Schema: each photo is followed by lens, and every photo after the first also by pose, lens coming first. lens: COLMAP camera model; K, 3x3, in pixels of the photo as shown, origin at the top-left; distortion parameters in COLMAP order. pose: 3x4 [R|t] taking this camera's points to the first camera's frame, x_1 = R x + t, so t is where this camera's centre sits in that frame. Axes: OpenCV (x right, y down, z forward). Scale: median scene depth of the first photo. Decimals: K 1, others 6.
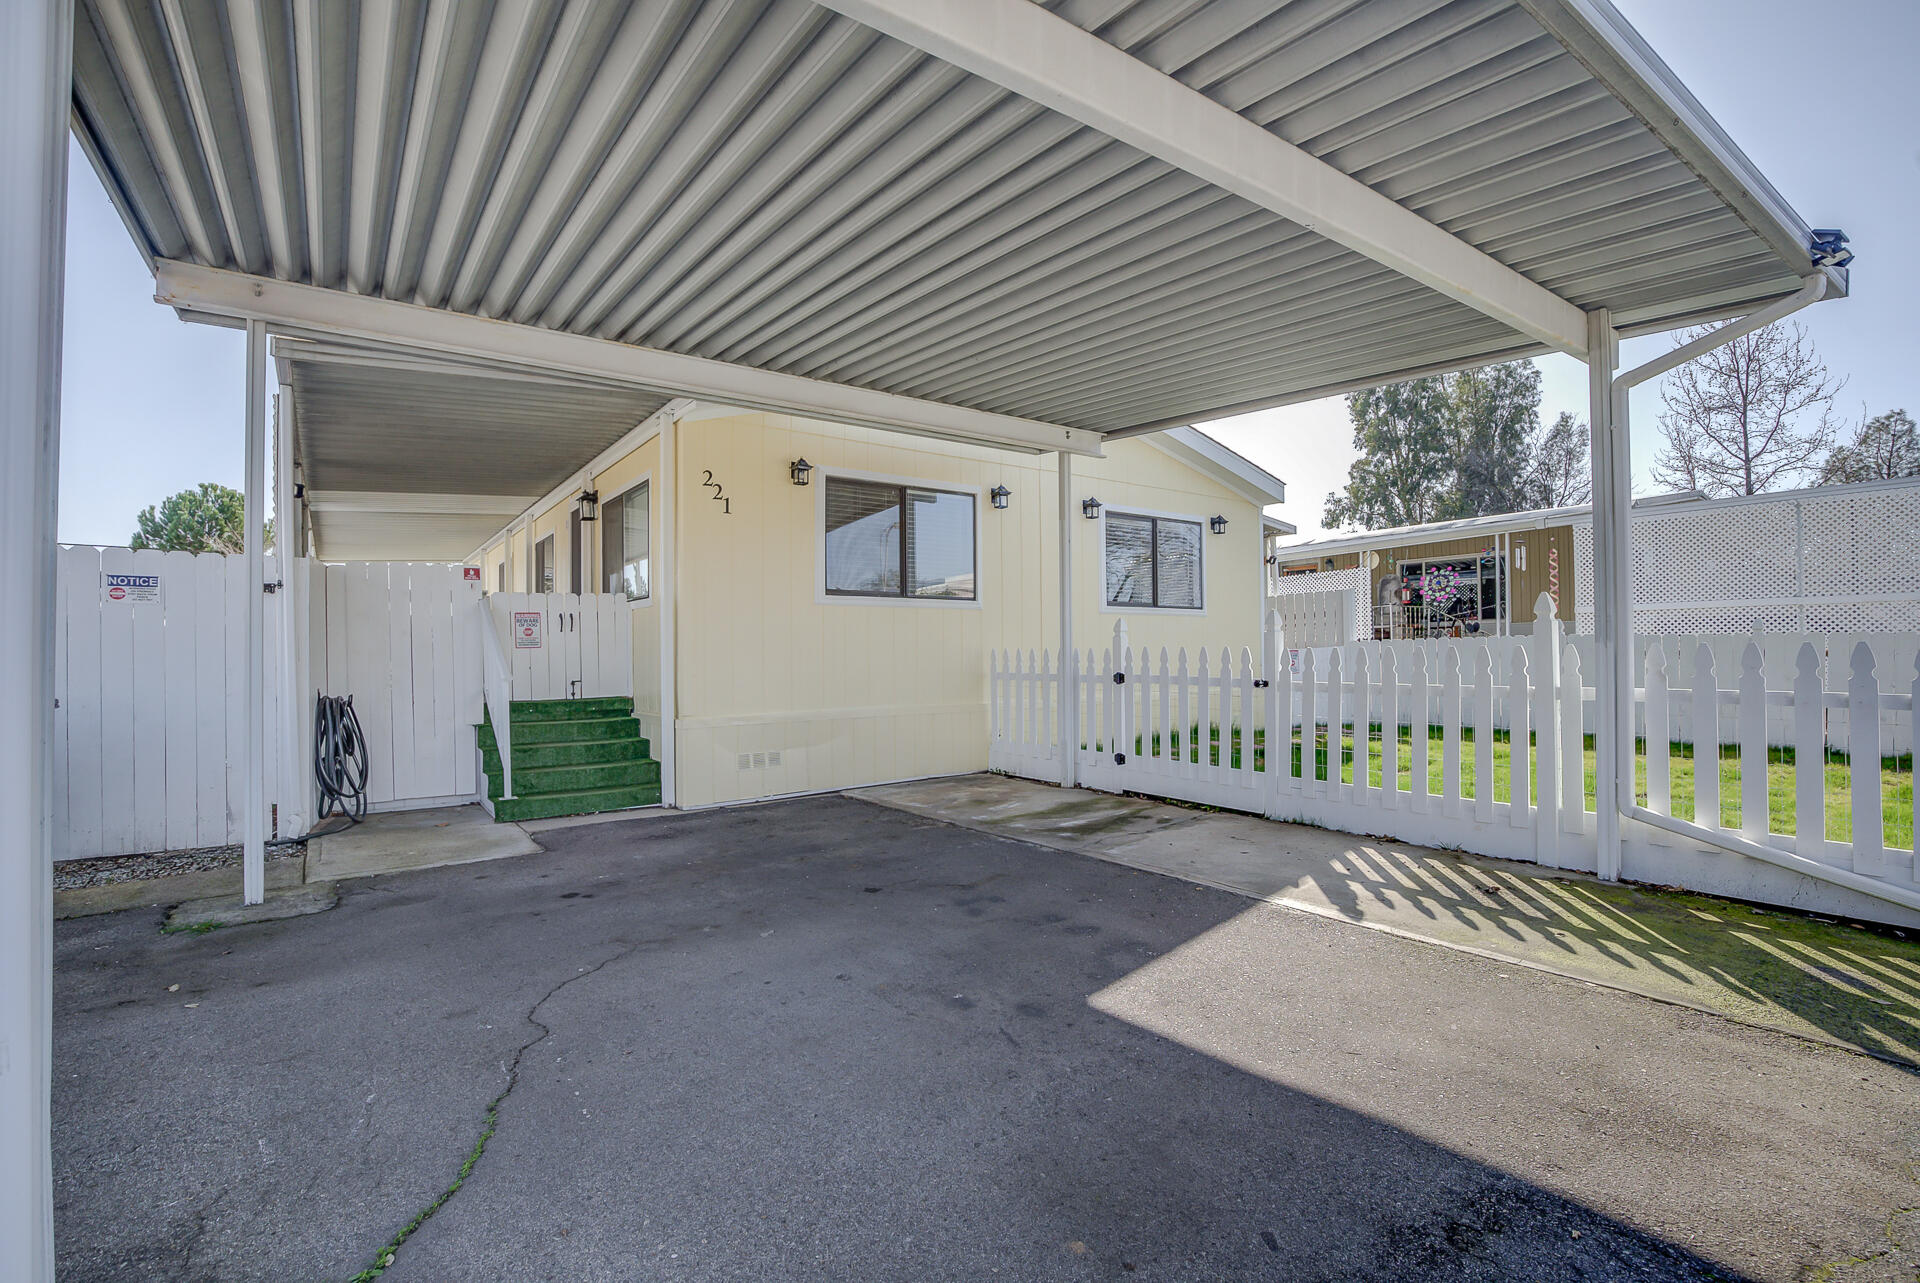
lens RADIAL K [[908.2, 0, 960.0], [0, 908.2, 641.5], [0, 0, 1]] dist [-0.036835, 0.008911]
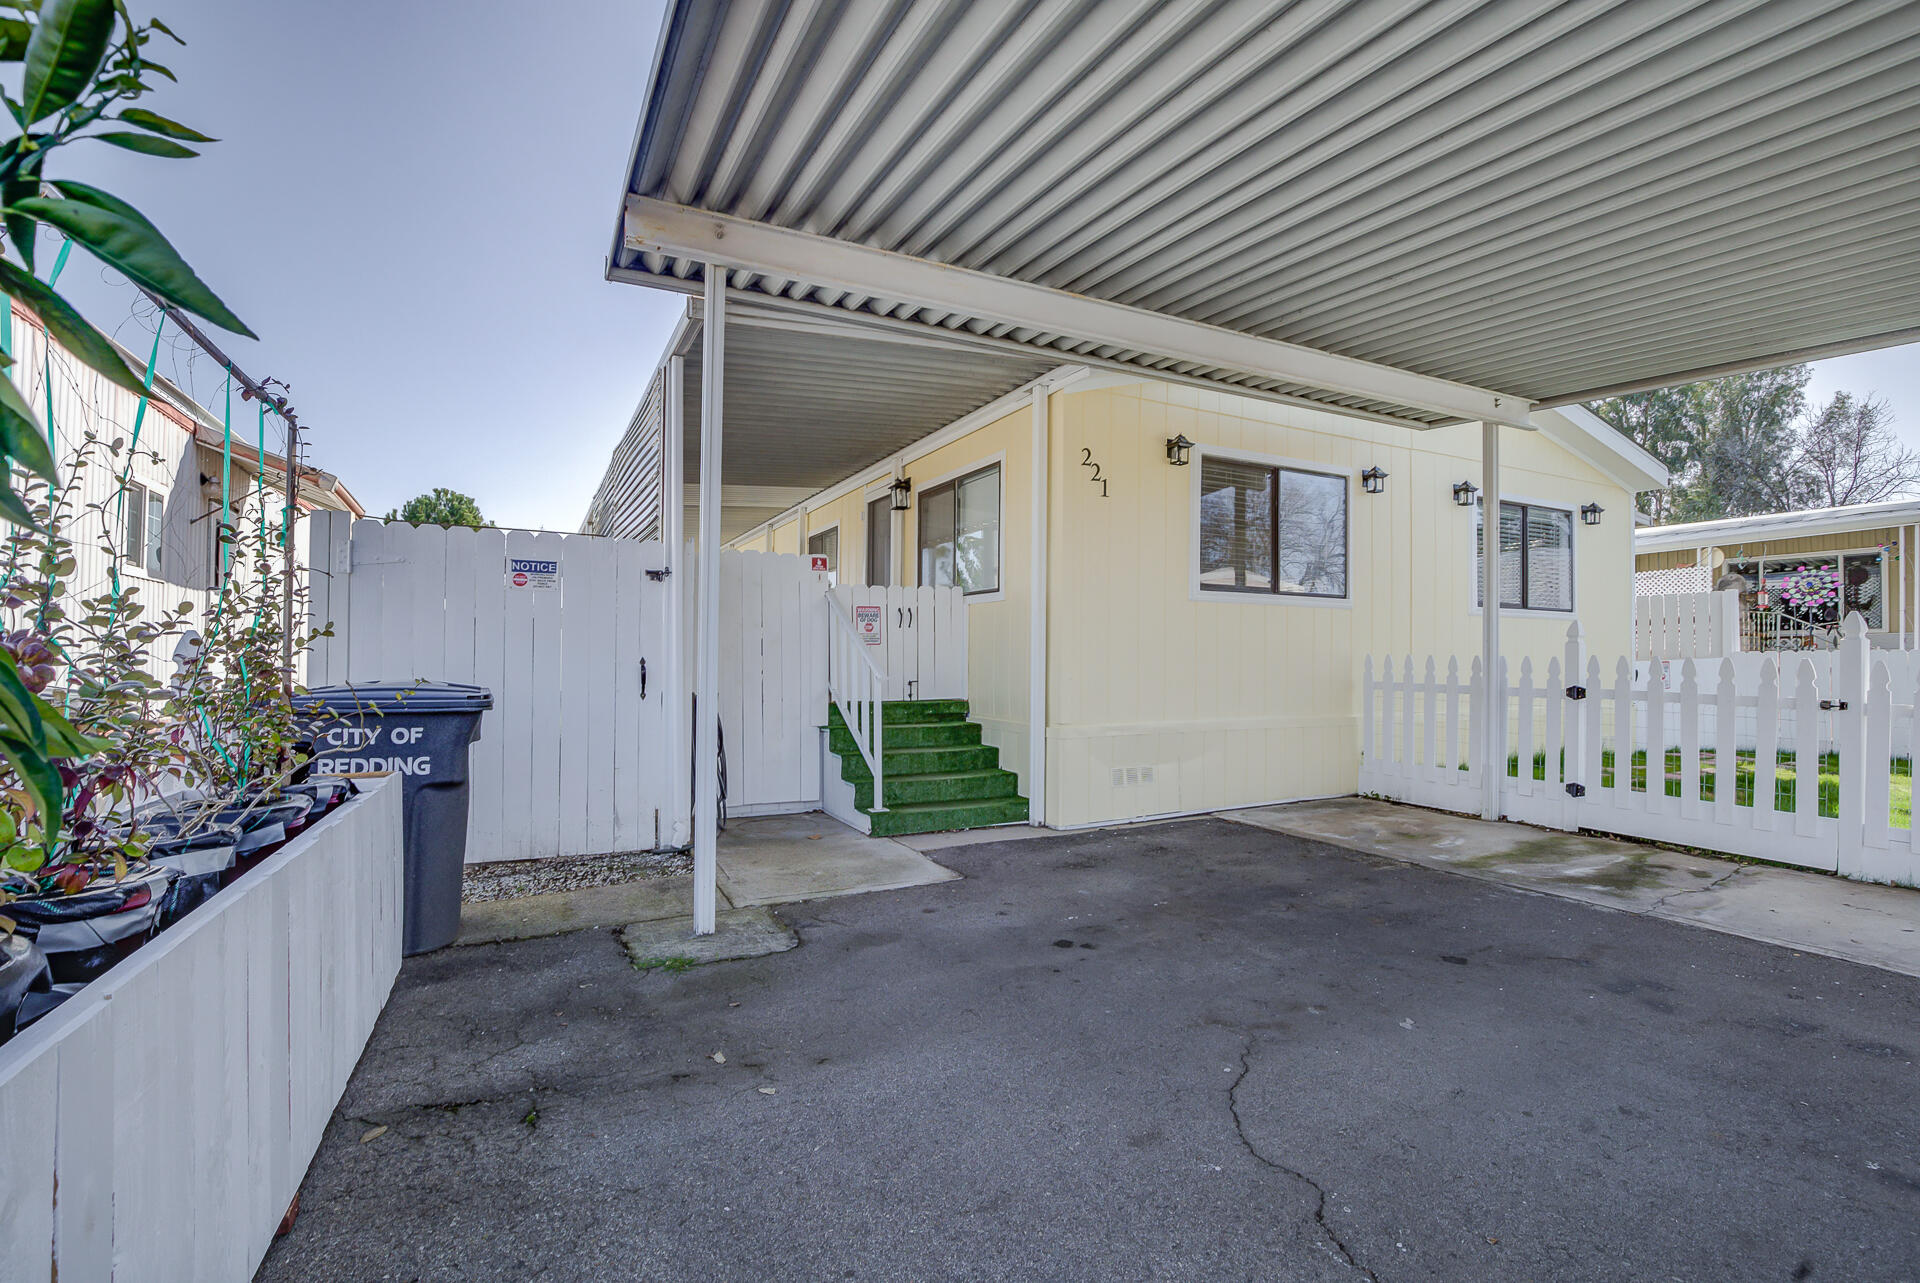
lens RADIAL K [[908.2, 0, 960.0], [0, 908.2, 641.5], [0, 0, 1]] dist [-0.036835, 0.008911]
pose [[0.986855, 0.015542, -0.160857, -0.248642], [-0.015802, 0.999875, -0.000334, 0.002900], [0.160832, 0.002872, 0.986978, 0.099596]]
